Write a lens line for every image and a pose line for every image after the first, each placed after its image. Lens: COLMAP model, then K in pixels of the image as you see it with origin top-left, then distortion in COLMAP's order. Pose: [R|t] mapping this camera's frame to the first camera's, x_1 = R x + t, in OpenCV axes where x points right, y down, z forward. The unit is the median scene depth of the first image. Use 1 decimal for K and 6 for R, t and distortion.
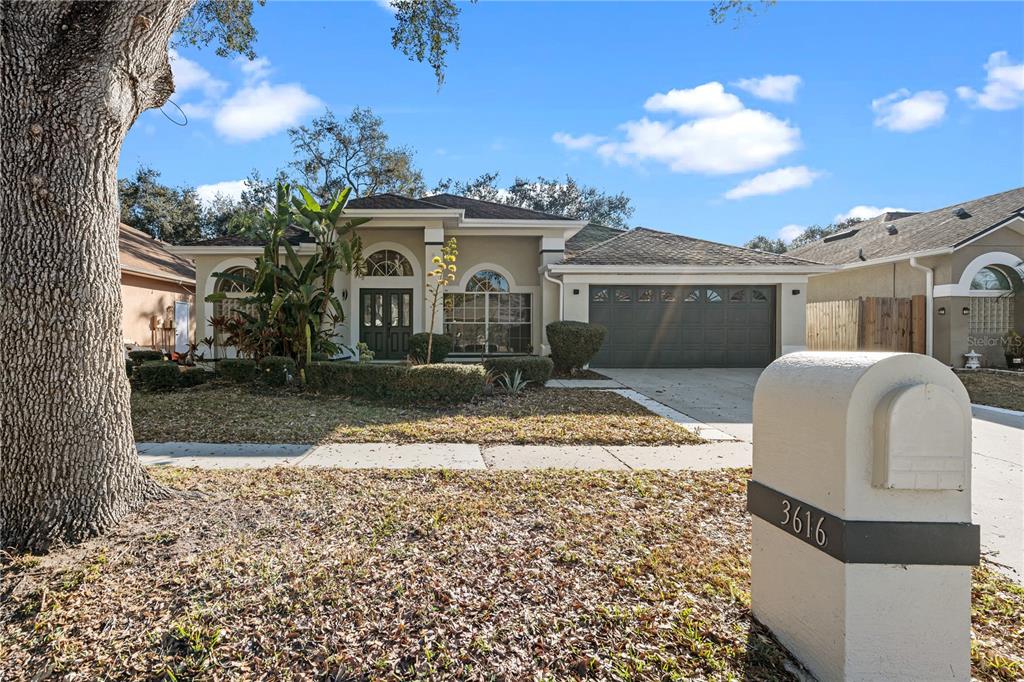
lens RADIAL K [[480.8, 0, 511.9], [0, 480.8, 340.2], [0, 0, 1]] dist [-0.004424, 0.004661]
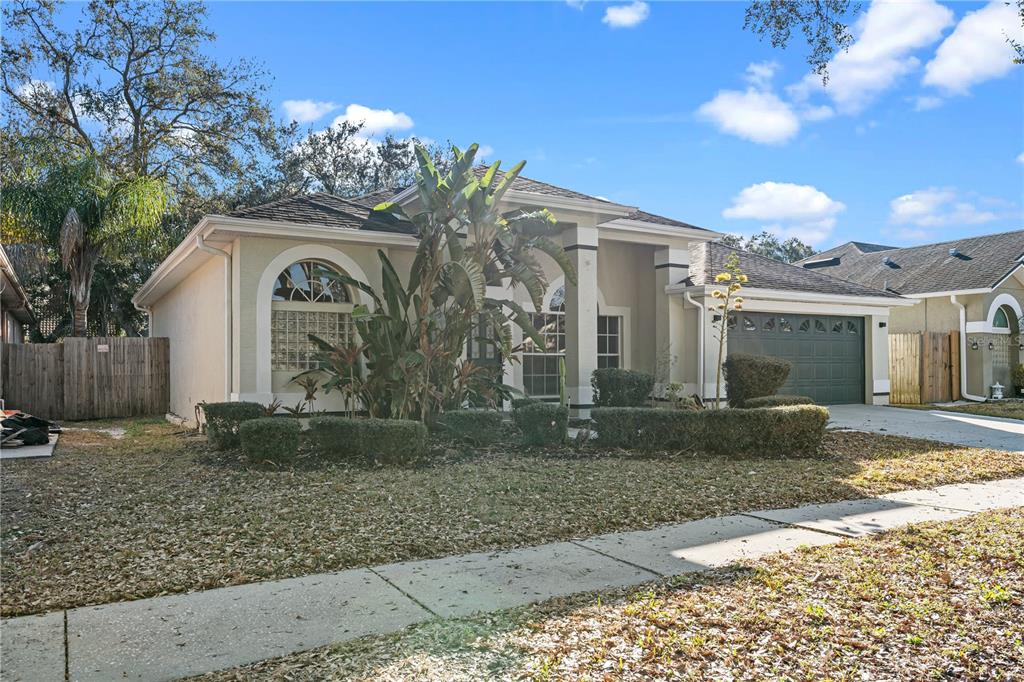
lens RADIAL K [[750.6, 0, 512.1], [0, 750.6, 342.5], [0, 0, 1]] dist [0.006485, 0.001234]
pose [[0.859990, 0.011919, 0.510171, -0.826175], [0.010357, 0.999114, -0.040801, -0.010301], [-0.510205, 0.040372, 0.859104, 0.079391]]
